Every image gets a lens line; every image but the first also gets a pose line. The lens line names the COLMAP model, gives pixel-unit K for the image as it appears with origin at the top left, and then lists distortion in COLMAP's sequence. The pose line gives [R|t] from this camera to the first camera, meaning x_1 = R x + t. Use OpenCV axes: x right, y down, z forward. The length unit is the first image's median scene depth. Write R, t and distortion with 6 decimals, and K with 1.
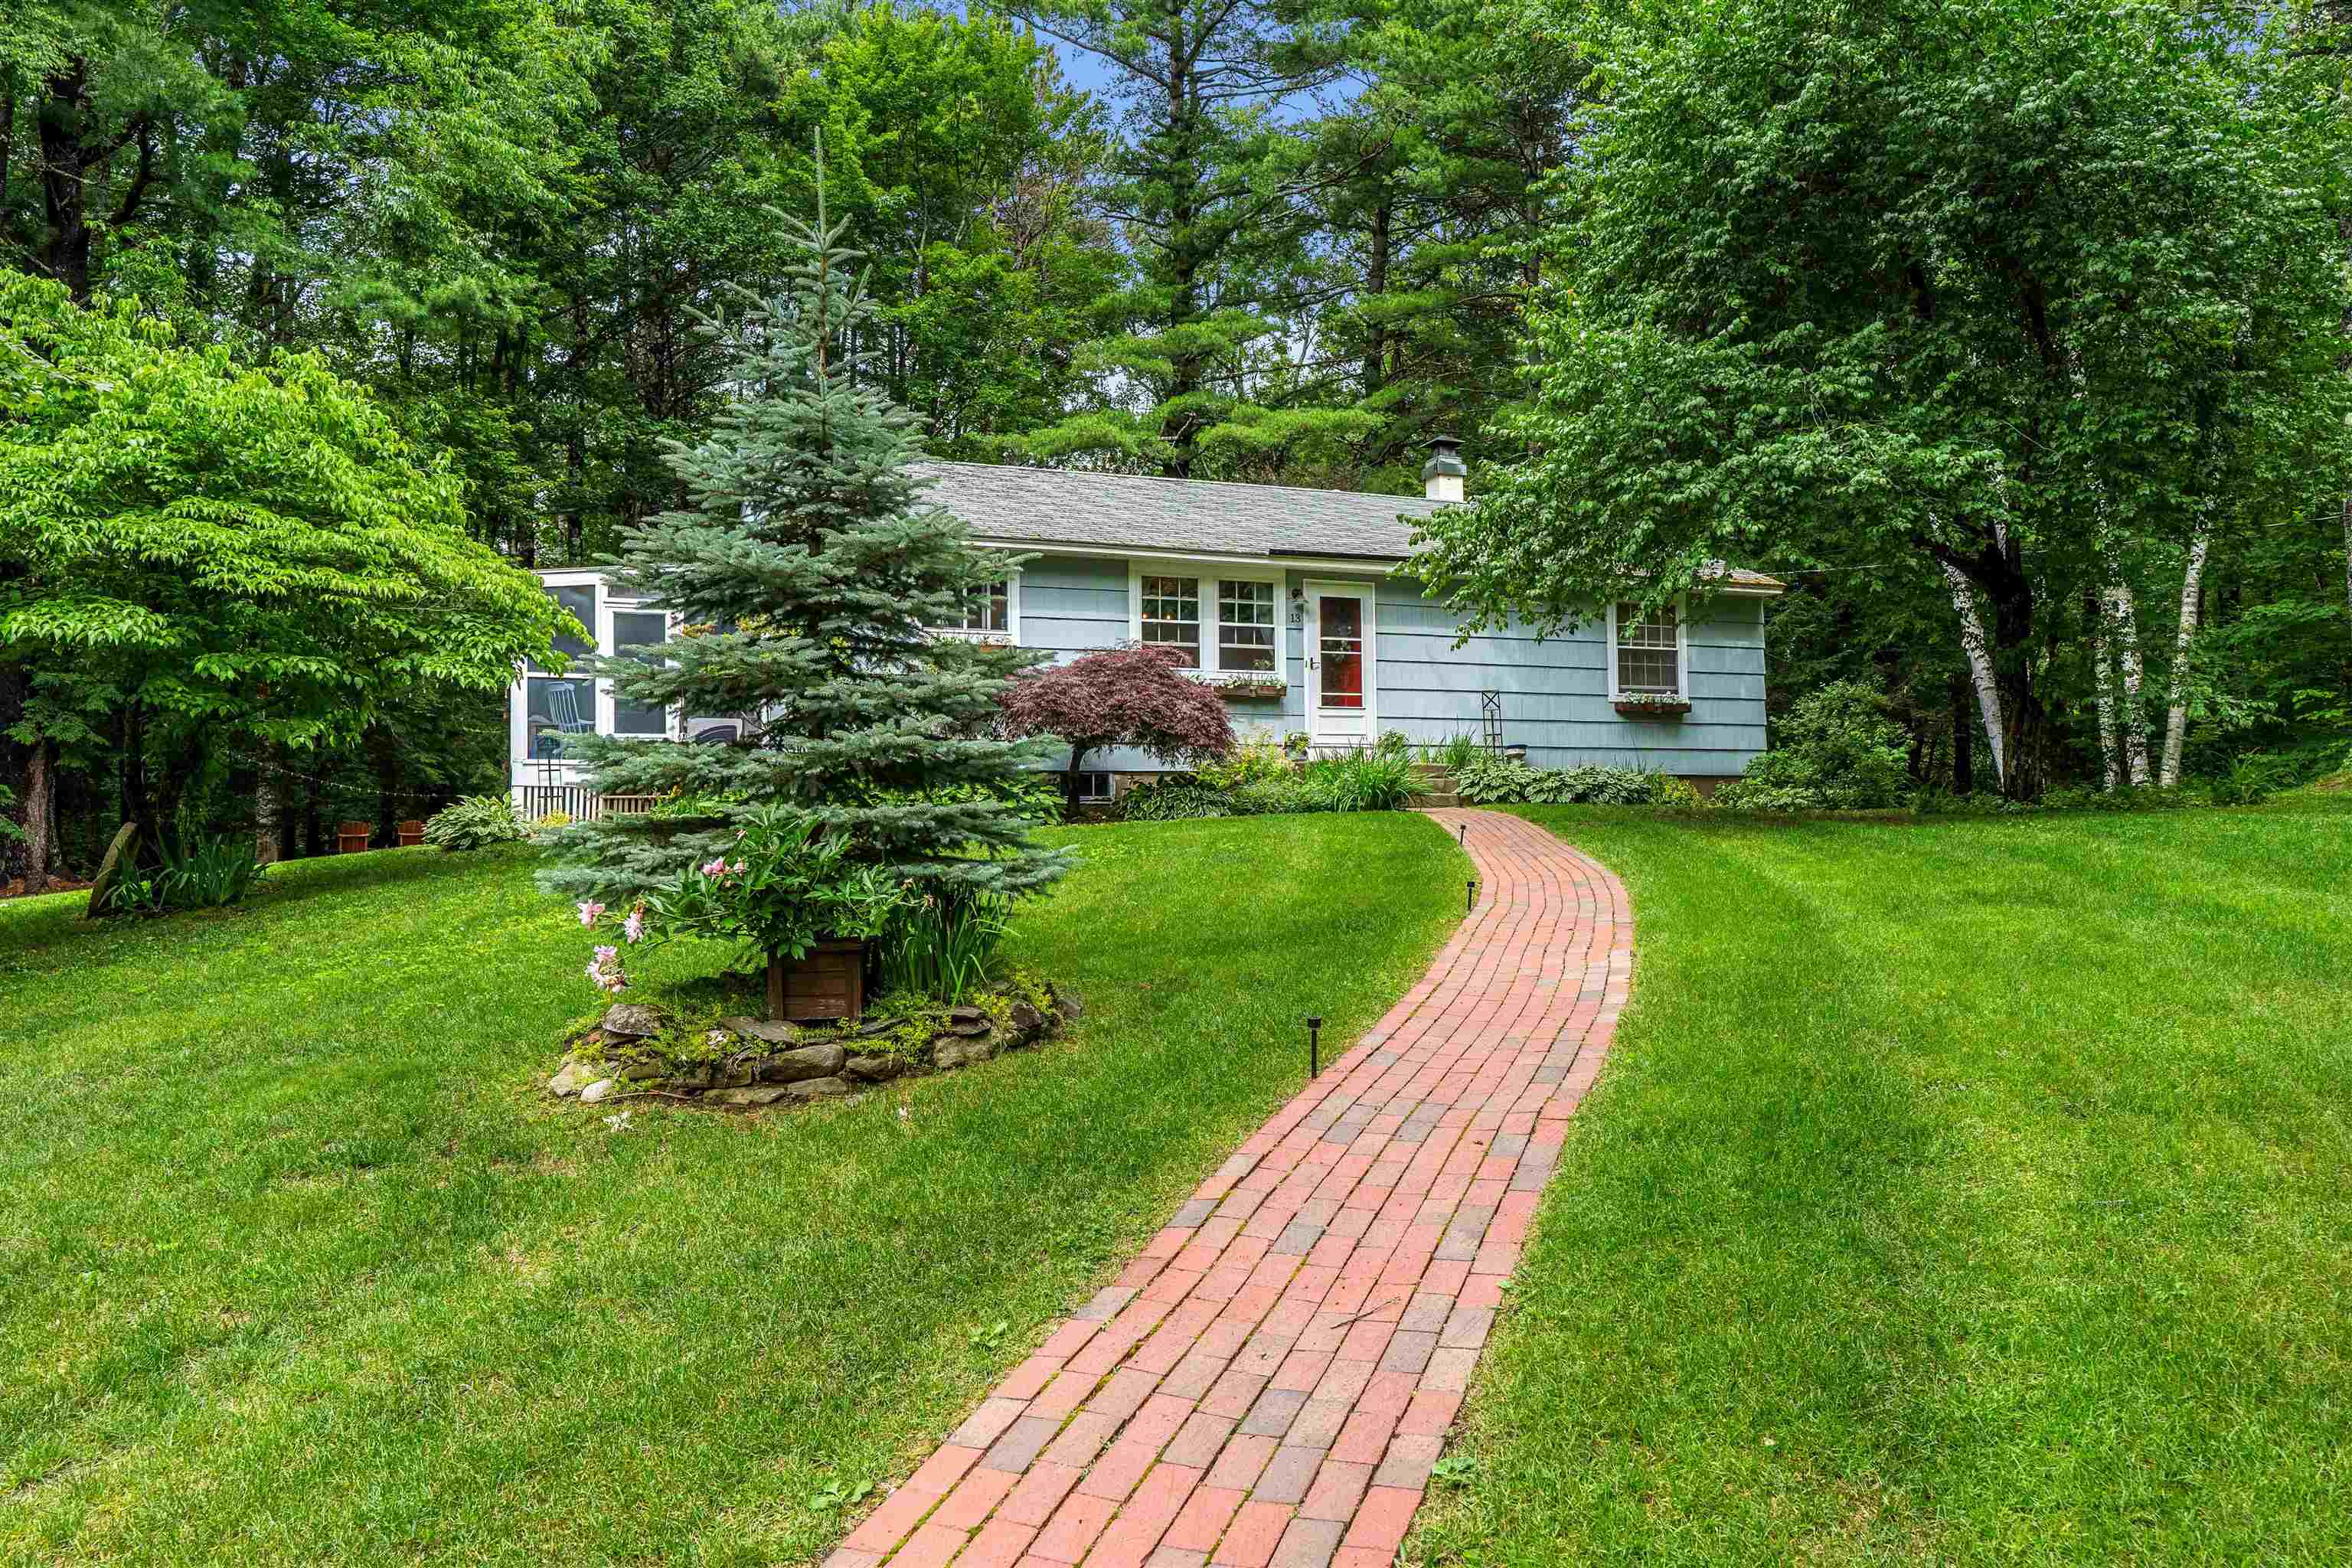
lens RADIAL K [[1620.5, 0, 1176.4], [0, 1620.5, 787.5], [0, 0, 1]] dist [0.007636, -0.000416]
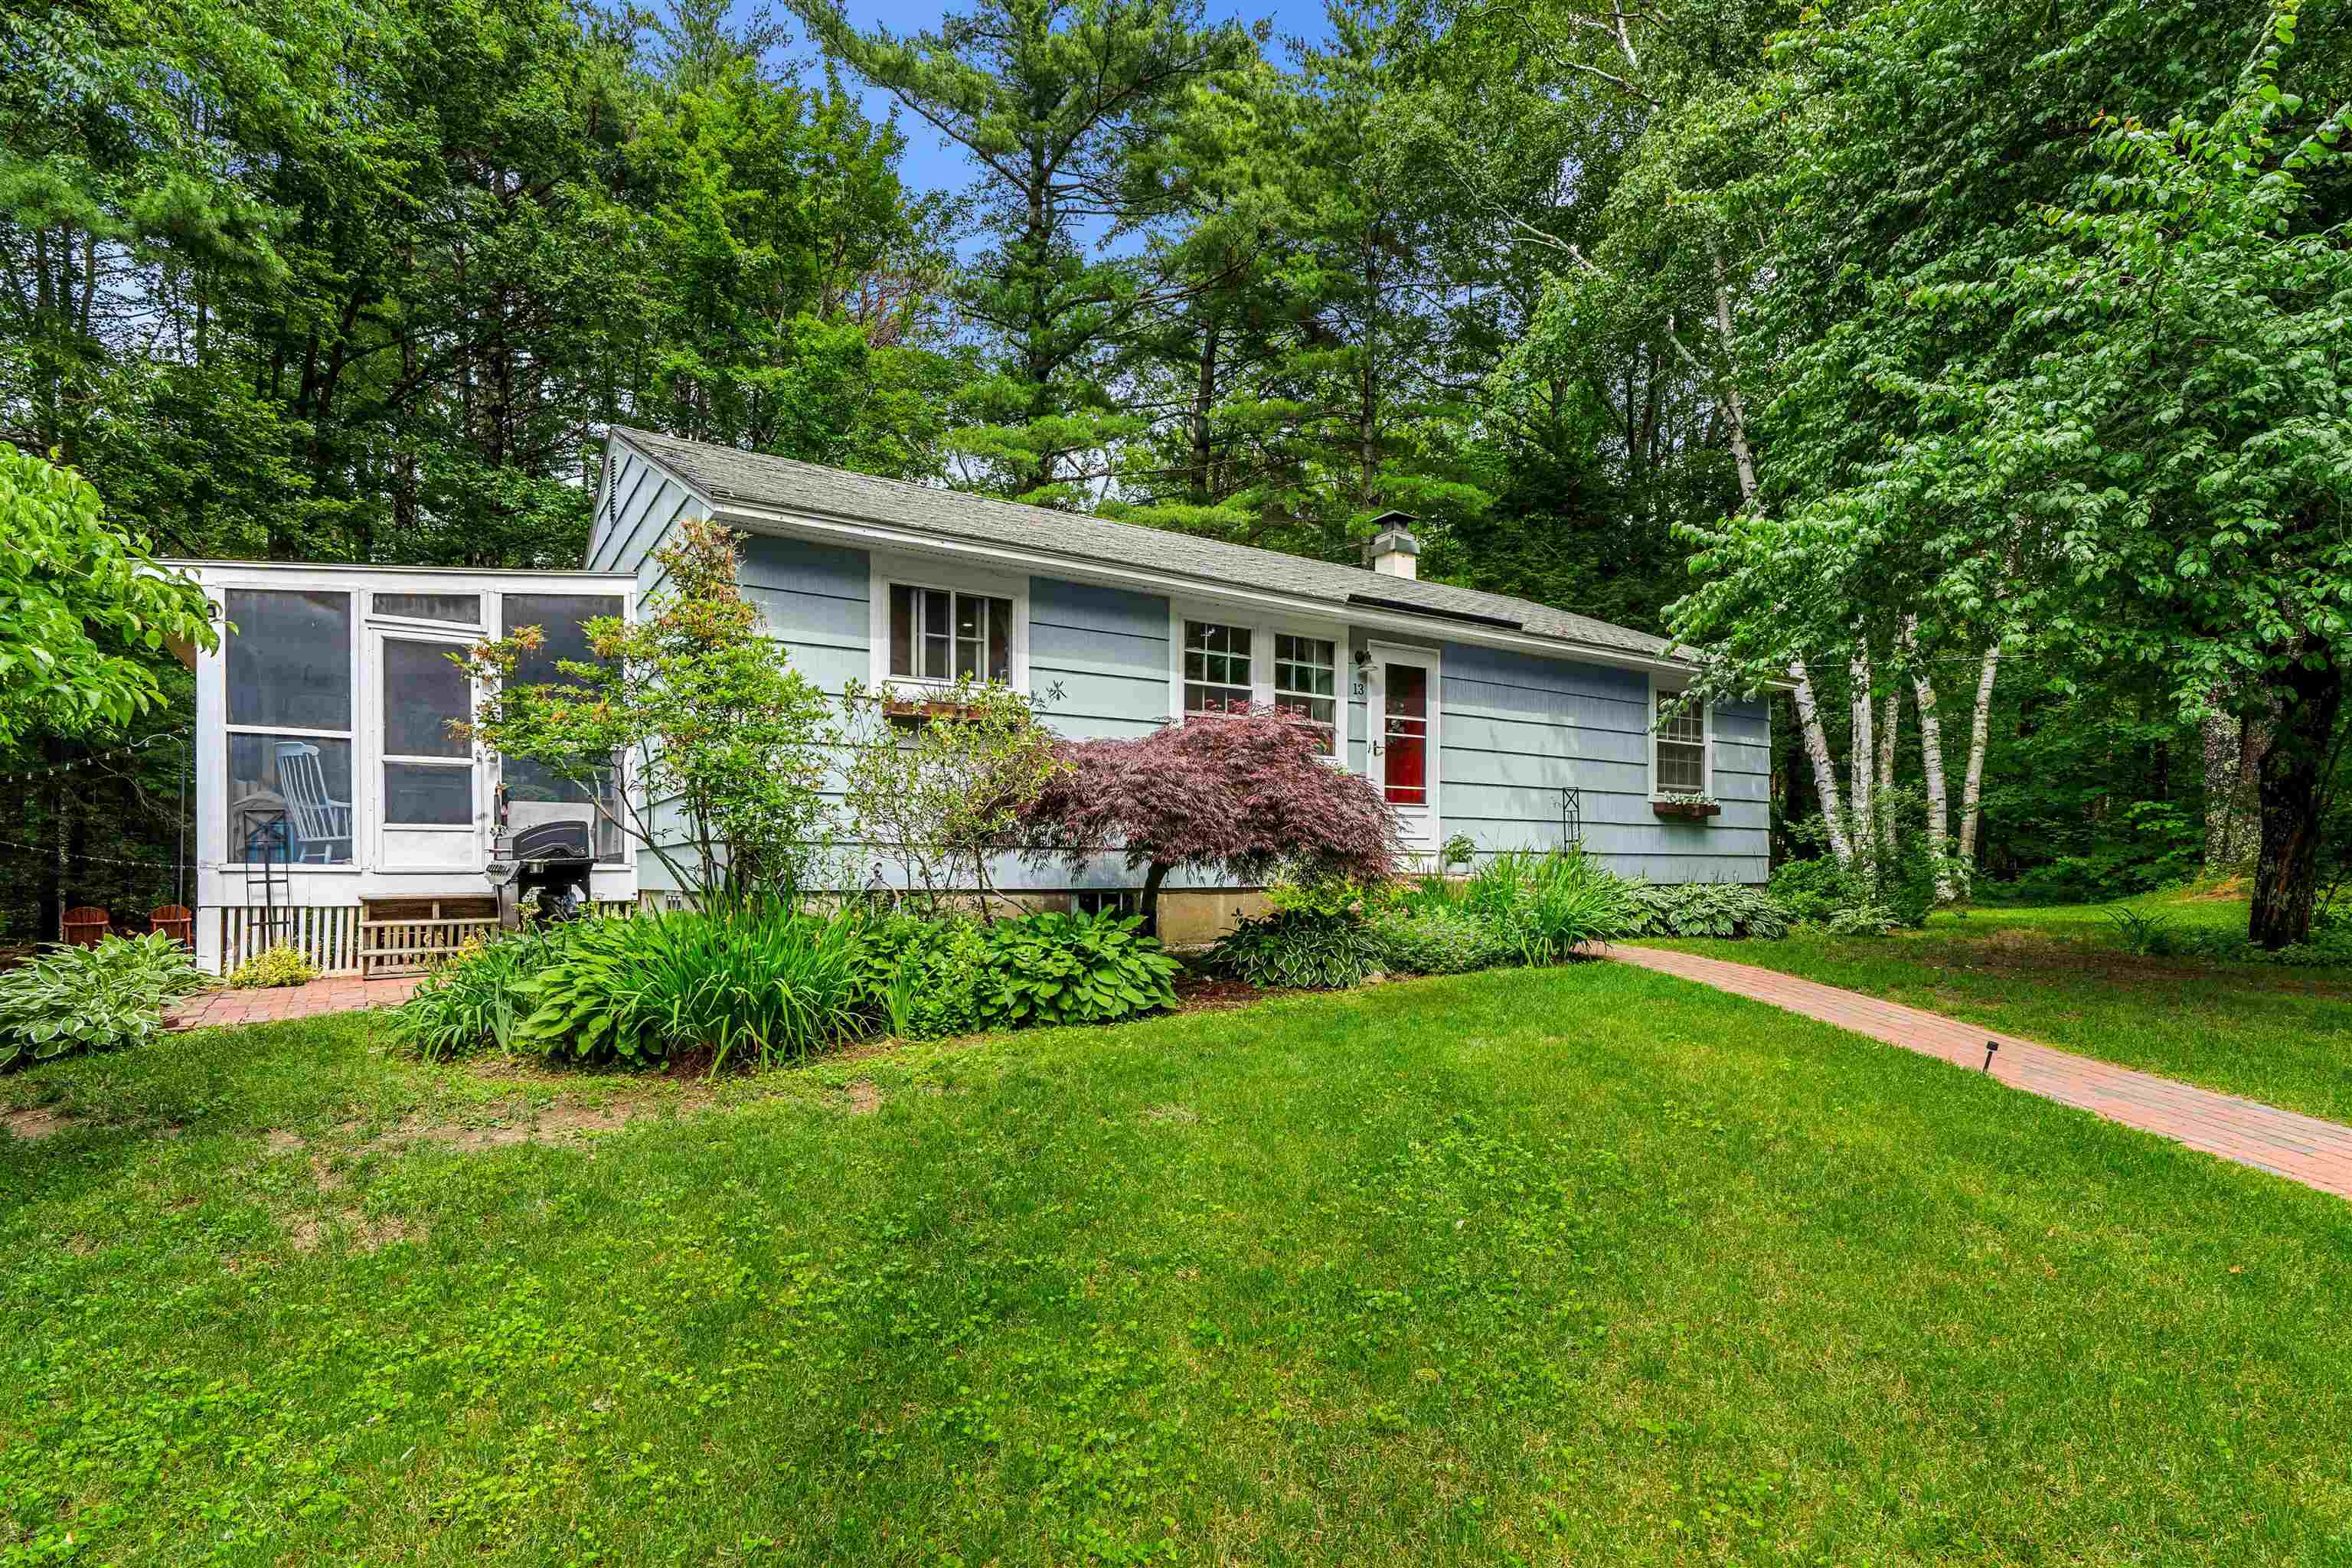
lens RADIAL K [[1138.1, 0, 1150.2], [0, 1138.1, 865.8], [0, 0, 1]] dist [-0.001067, -0.000036]
pose [[0.979574, 0.009032, 0.200882, -0.124137], [-0.013794, 0.999656, 0.022316, -0.028047], [-0.200611, -0.024631, 0.979361, 0.445602]]
